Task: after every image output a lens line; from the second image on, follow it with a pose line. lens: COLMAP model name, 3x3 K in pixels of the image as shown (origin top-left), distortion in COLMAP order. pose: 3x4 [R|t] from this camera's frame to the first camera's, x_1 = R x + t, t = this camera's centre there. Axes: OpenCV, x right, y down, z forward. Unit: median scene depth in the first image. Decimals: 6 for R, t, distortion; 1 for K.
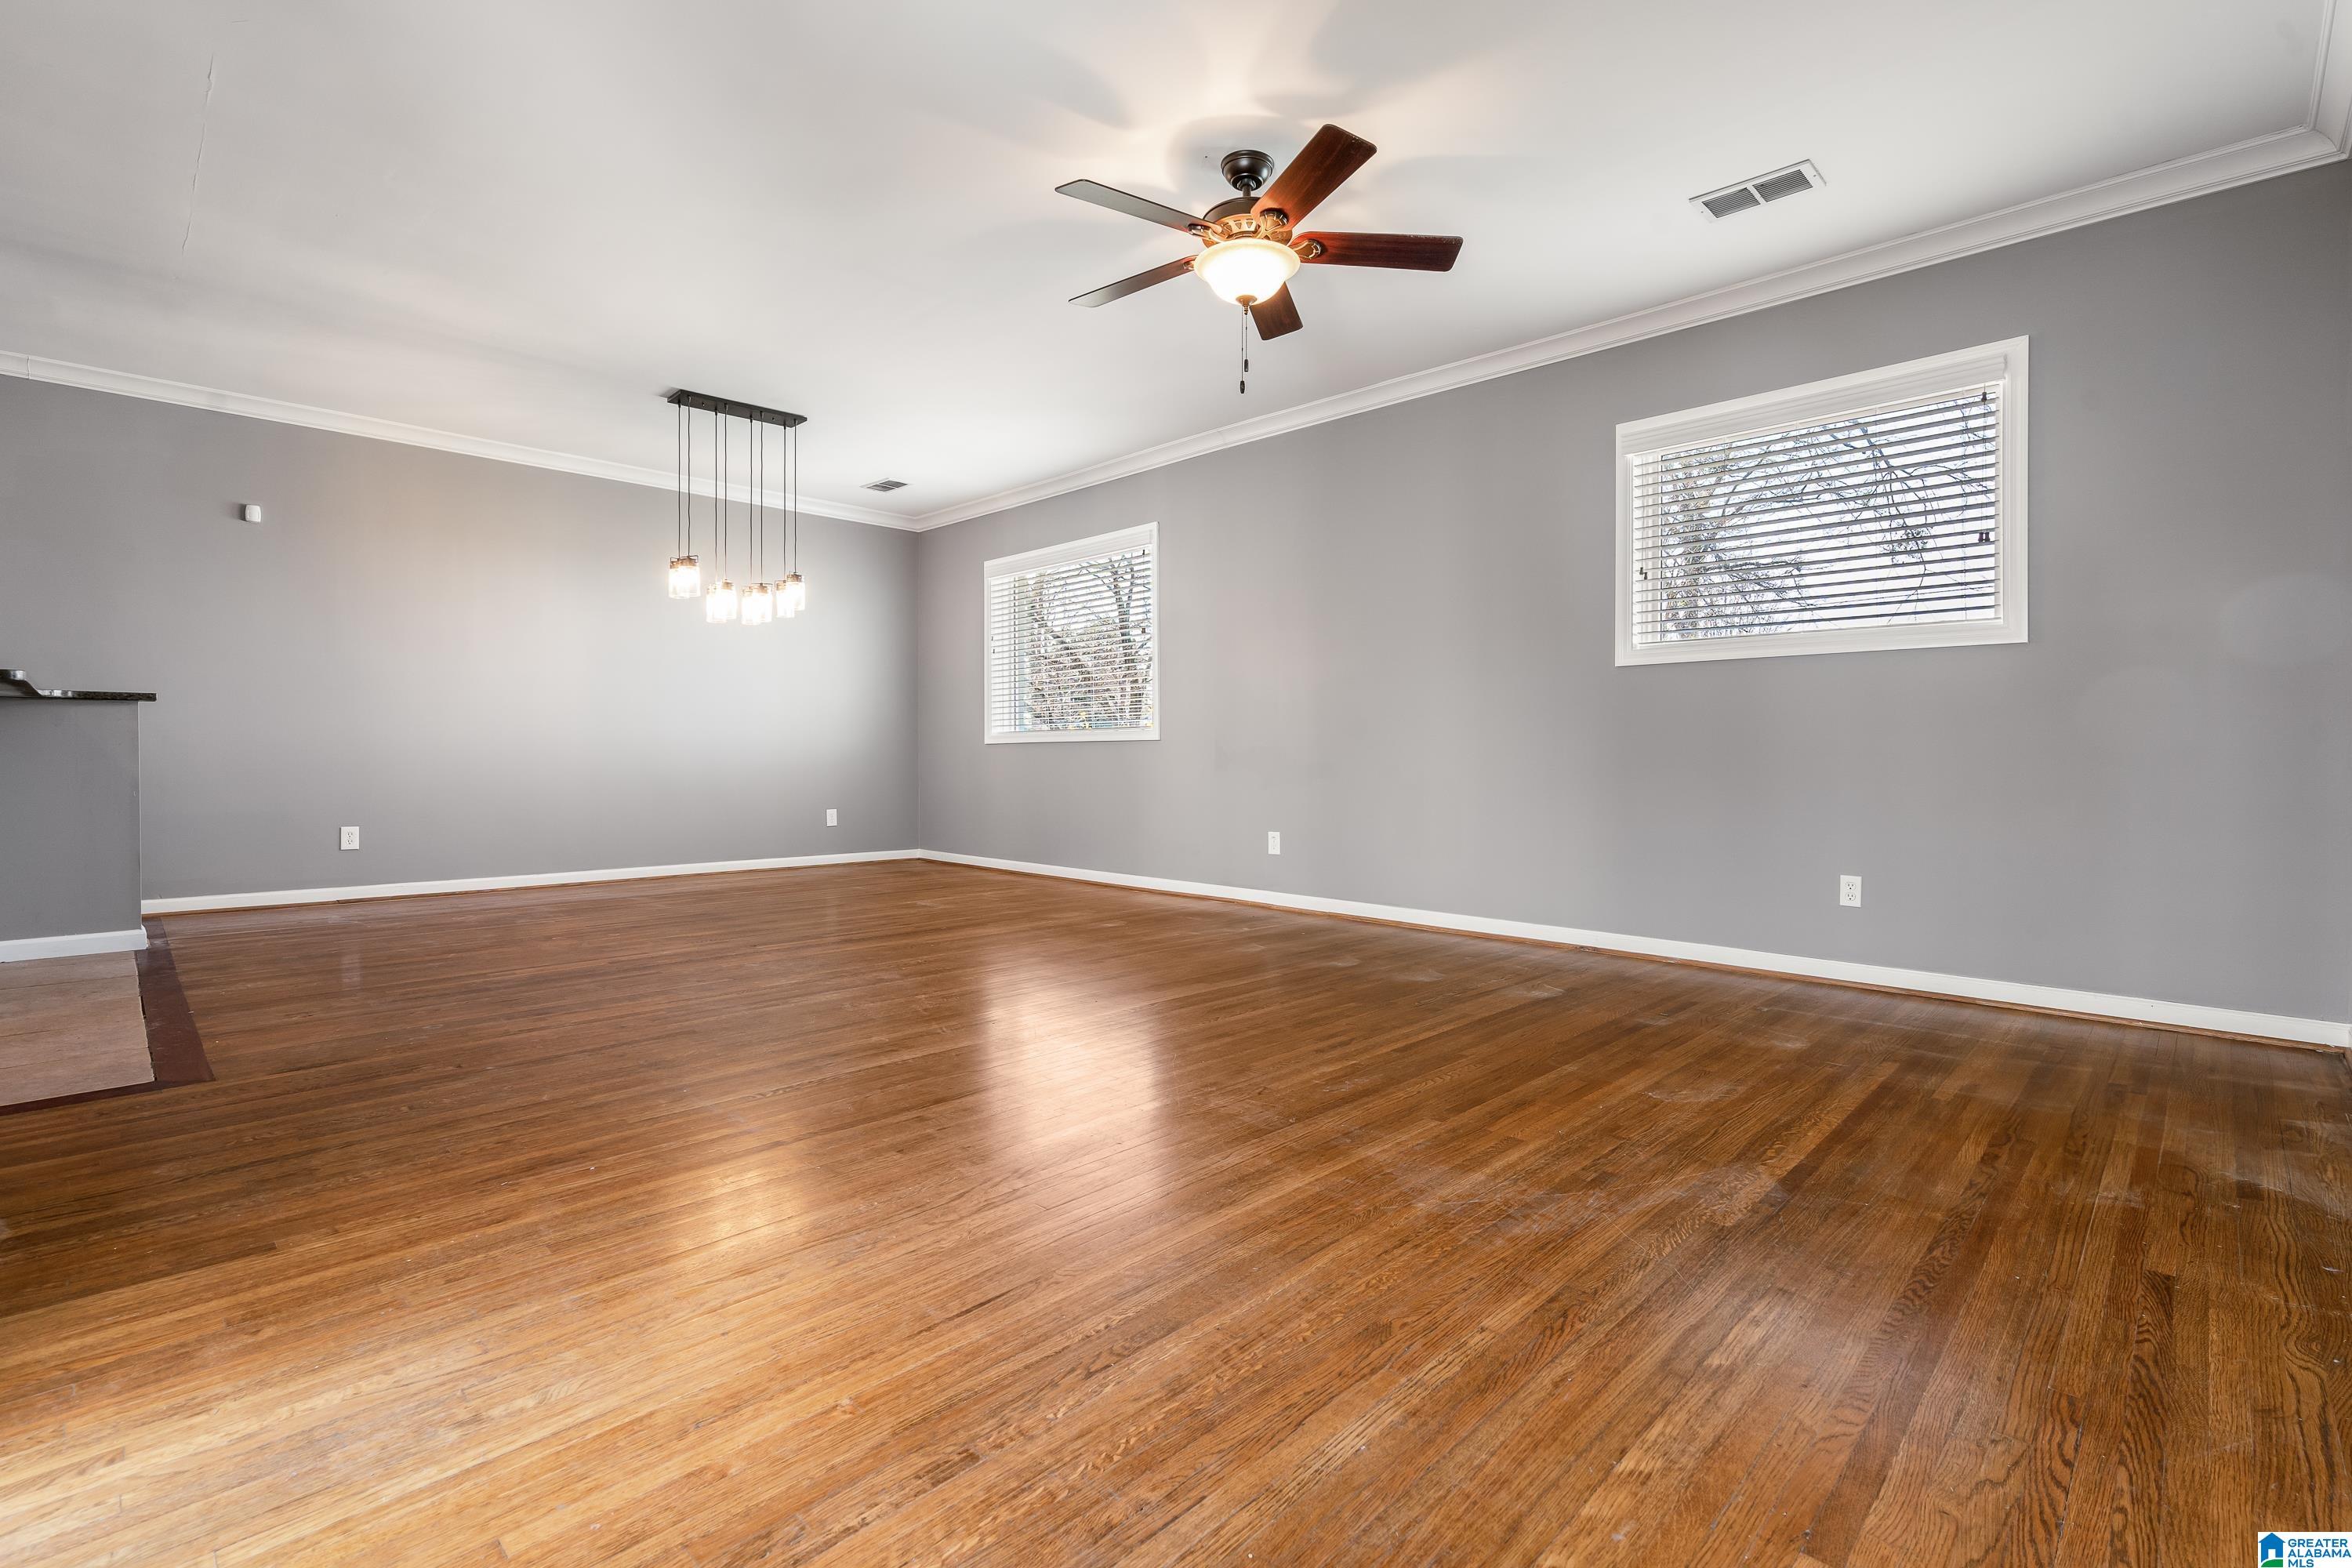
lens RADIAL K [[1081.3, 0, 1172.4], [0, 1081.3, 749.0], [0, 0, 1]] dist [-0.008140, 0.004339]
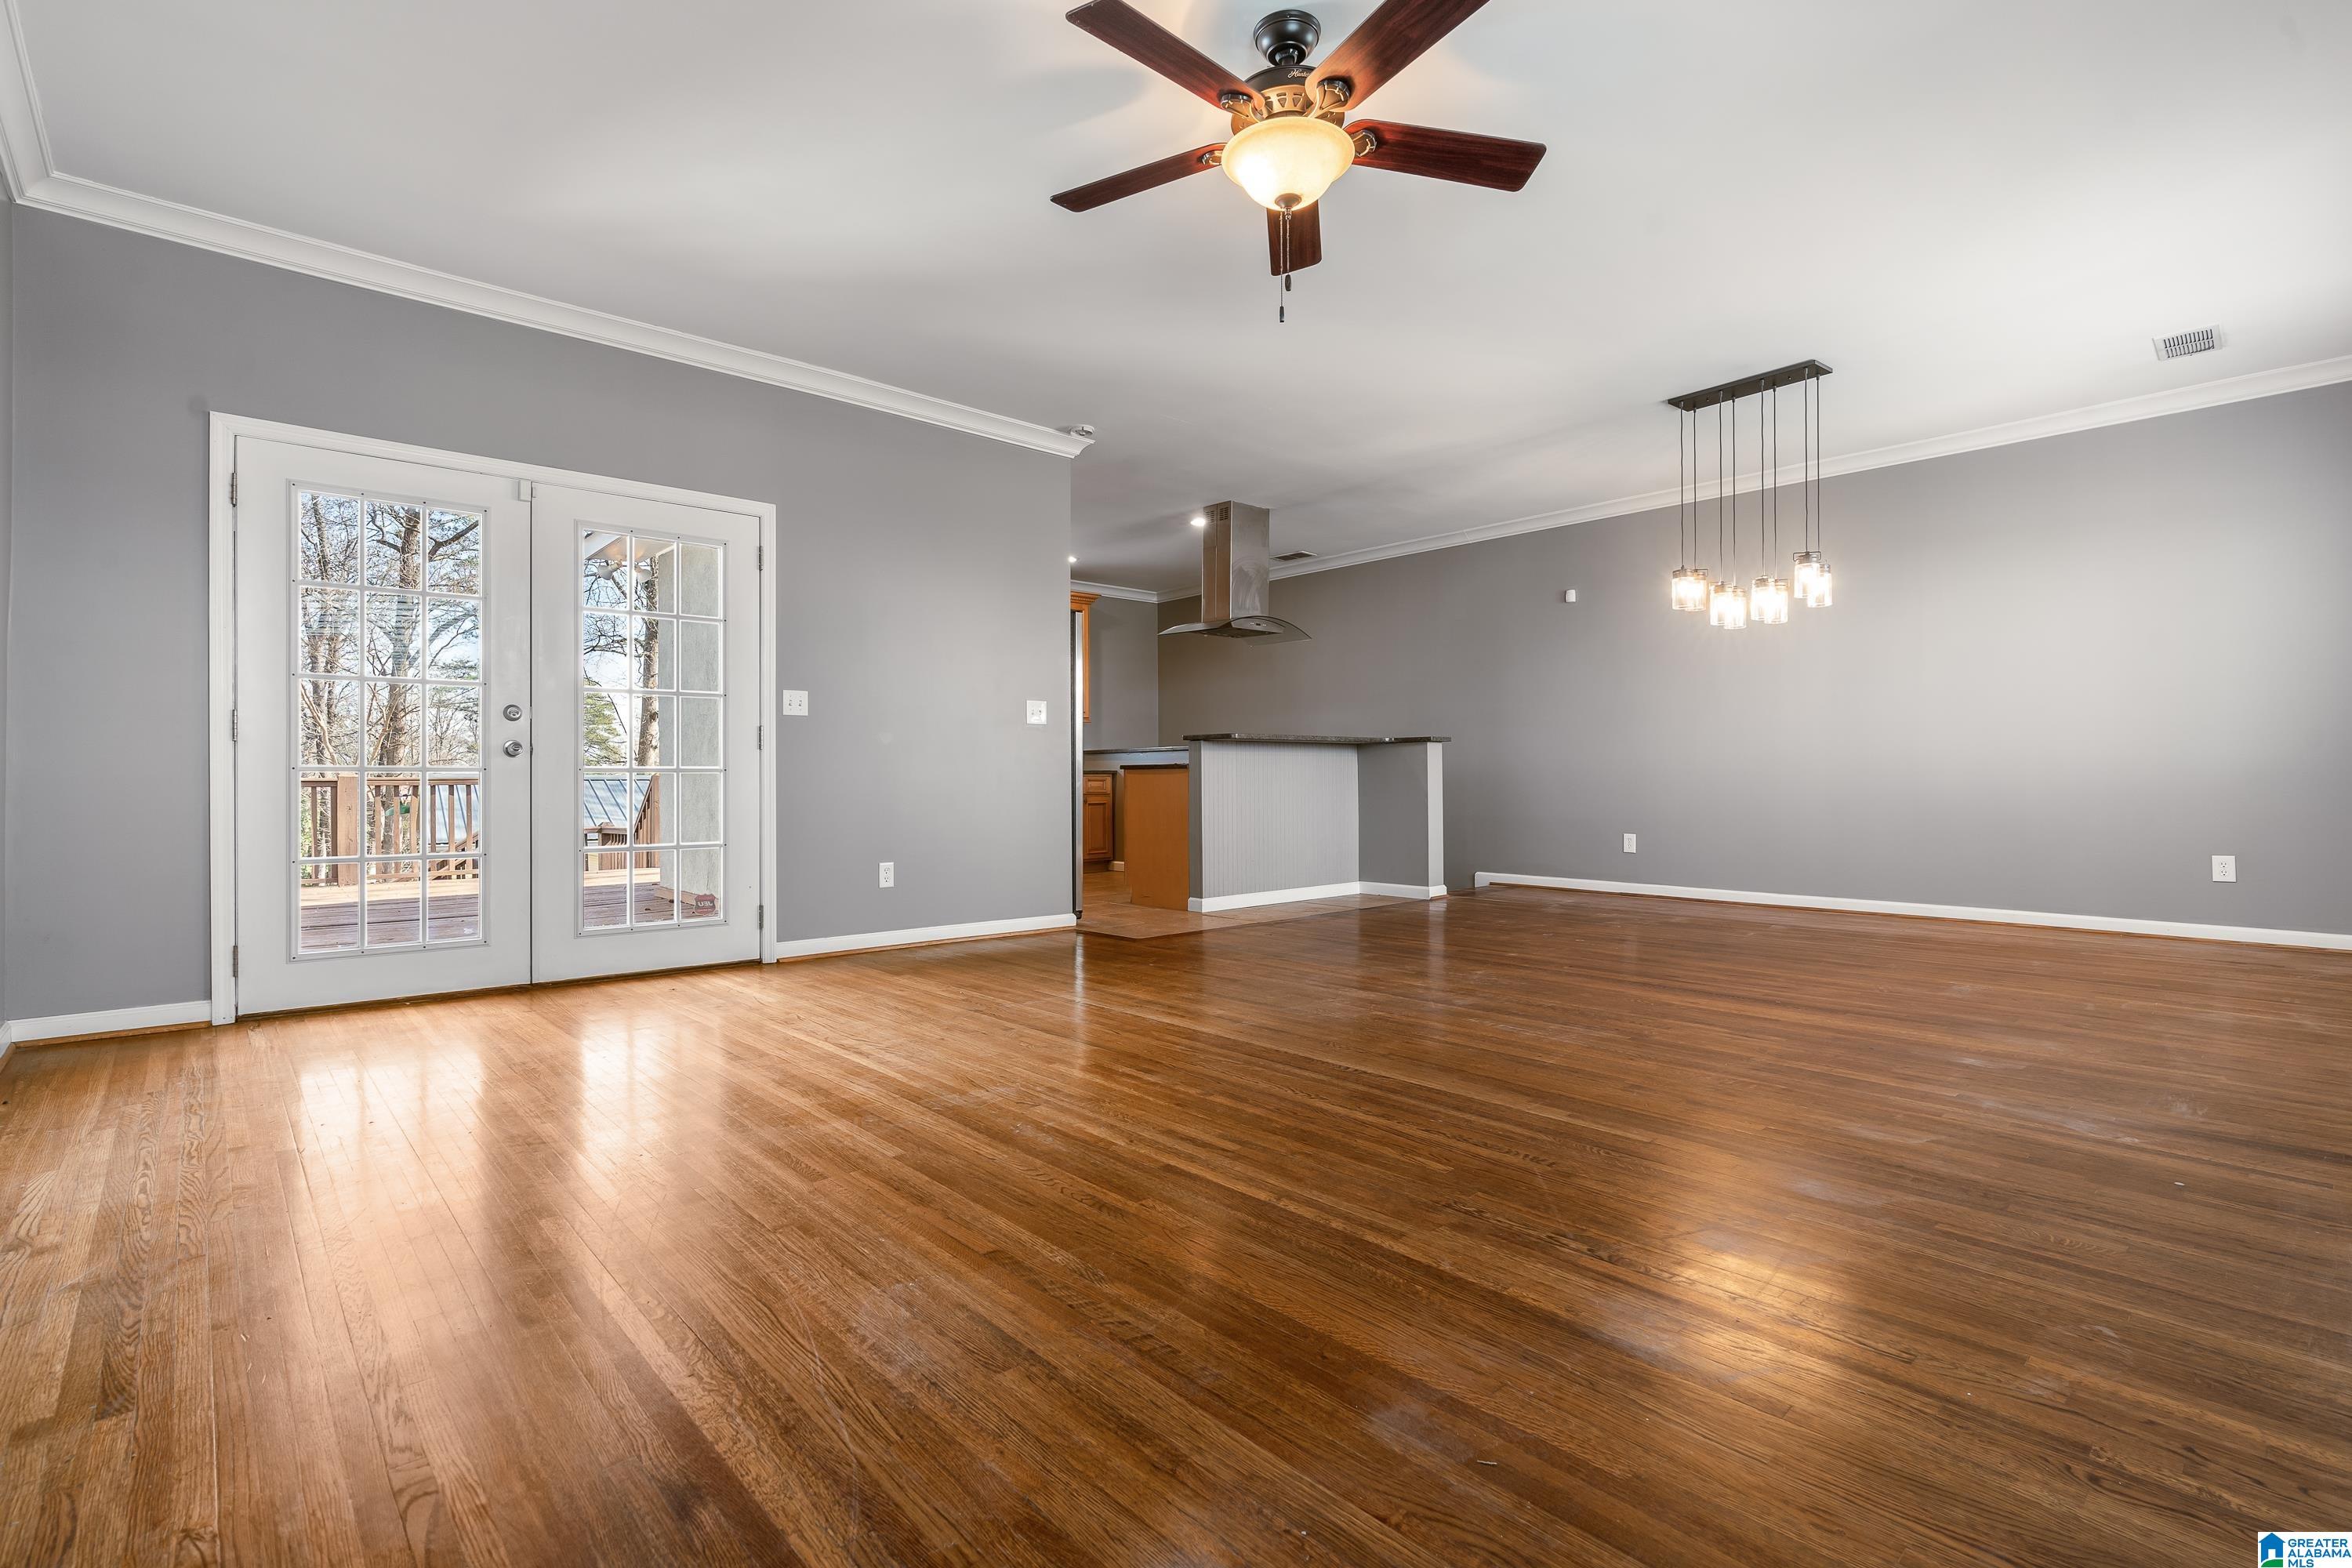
lens RADIAL K [[1081.3, 0, 1164.7], [0, 1081.3, 782.7], [0, 0, 1]] dist [-0.008140, 0.004339]
pose [[-0.065151, 0.002721, -0.997872, 1.024594], [0.009427, 0.999953, 0.002111, 0.013012], [0.997831, -0.009270, -0.065173, 1.129782]]
